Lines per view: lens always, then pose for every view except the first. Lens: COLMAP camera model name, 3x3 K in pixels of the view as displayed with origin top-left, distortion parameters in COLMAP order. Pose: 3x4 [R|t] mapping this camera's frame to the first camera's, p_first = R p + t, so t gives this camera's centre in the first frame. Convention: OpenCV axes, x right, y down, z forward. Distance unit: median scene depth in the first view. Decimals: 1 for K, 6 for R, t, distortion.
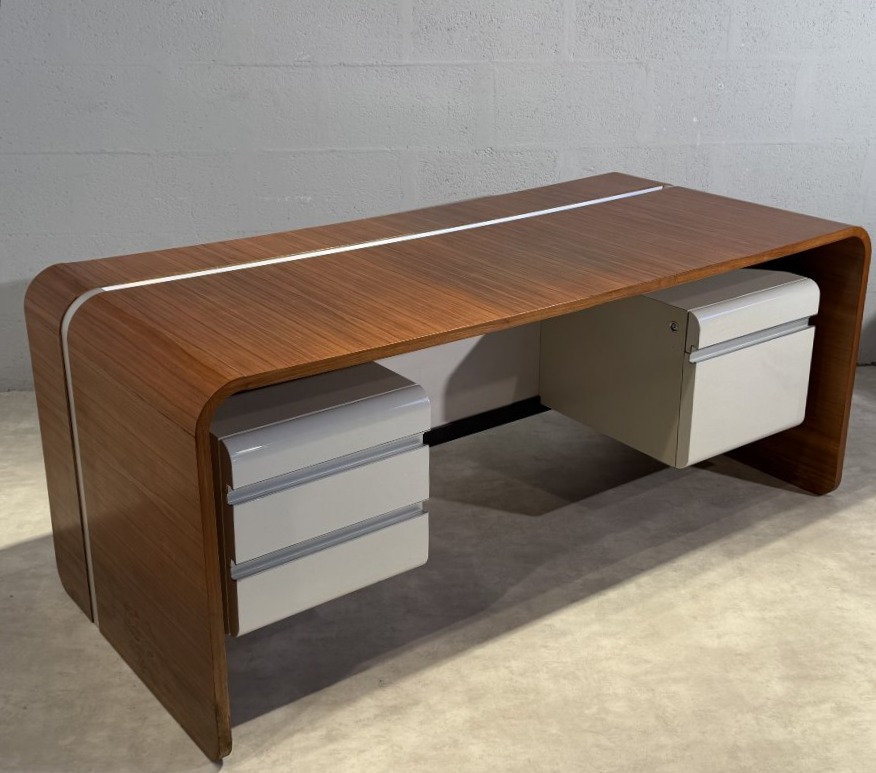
lens RADIAL K [[1185.0, 0, 438.5], [0, 1185.0, 362.0], [0, 0, 1]] dist [0.208827, -0.523916]
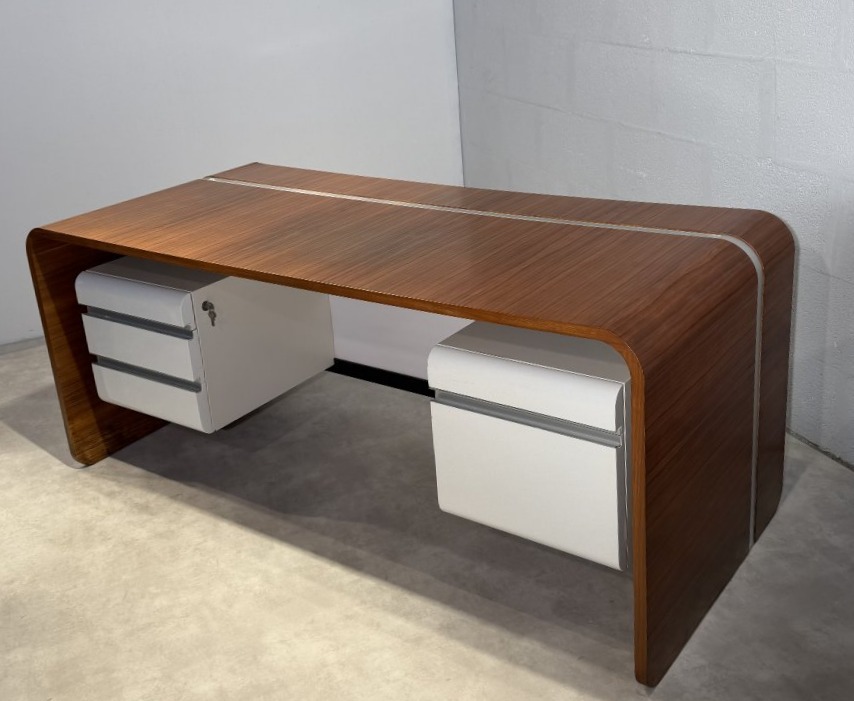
lens RADIAL K [[1000.2, 0, 413.0], [0, 1000.2, 291.6], [0, 0, 1]] dist [0.203316, -0.516273]
pose [[0.286862, 0.297950, -0.910459, 0.874246], [-0.266883, 0.937632, 0.222755, -0.242345], [0.920046, 0.179086, 0.348489, 0.692670]]
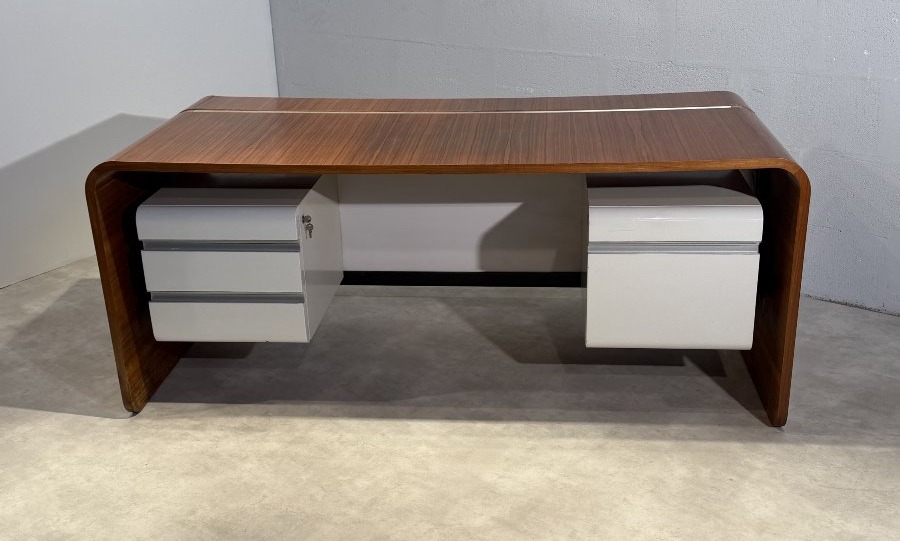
lens RADIAL K [[1013.5, 0, 450.0], [0, 1013.5, 270.5], [0, 0, 1]] dist [0.123652, -0.033119]
pose [[0.742770, 0.220290, -0.632269, 0.715604], [-0.210075, 0.973316, 0.092325, -0.044113], [0.635736, 0.064248, 0.769228, 0.179459]]
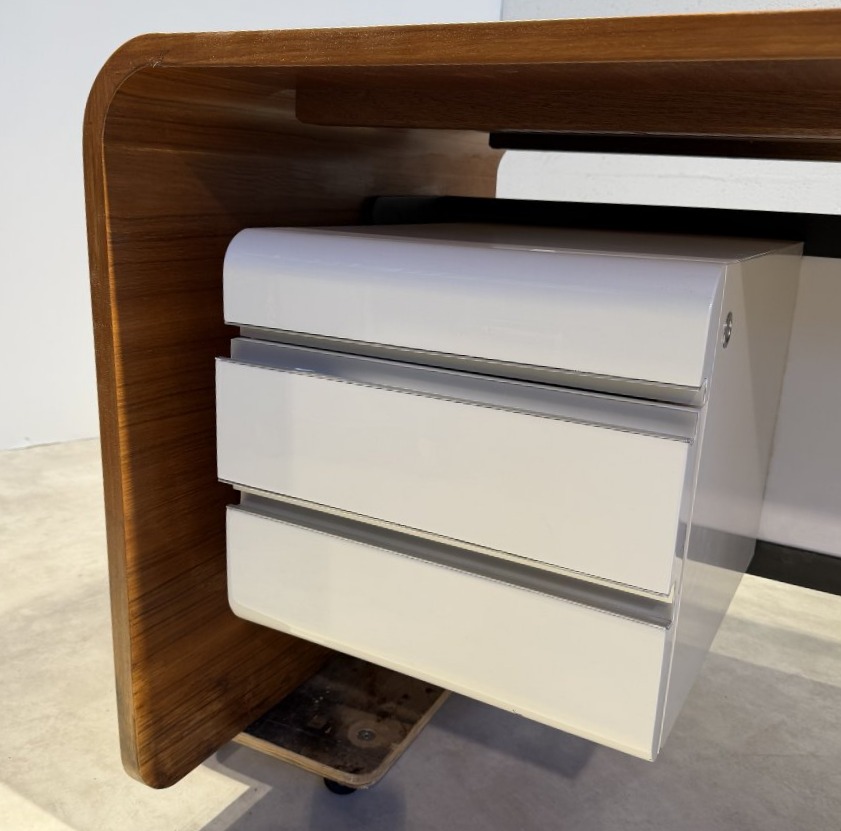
lens RADIAL K [[884.5, 0, 420.5], [0, 884.5, 415.5], [0, 0, 1]] dist [0.009680, 0.004381]
pose [[0.402949, 0.247988, -0.880985, 0.164106], [-0.362076, 0.927254, 0.095404, 0.055252], [0.840555, 0.280540, 0.463426, 0.669270]]
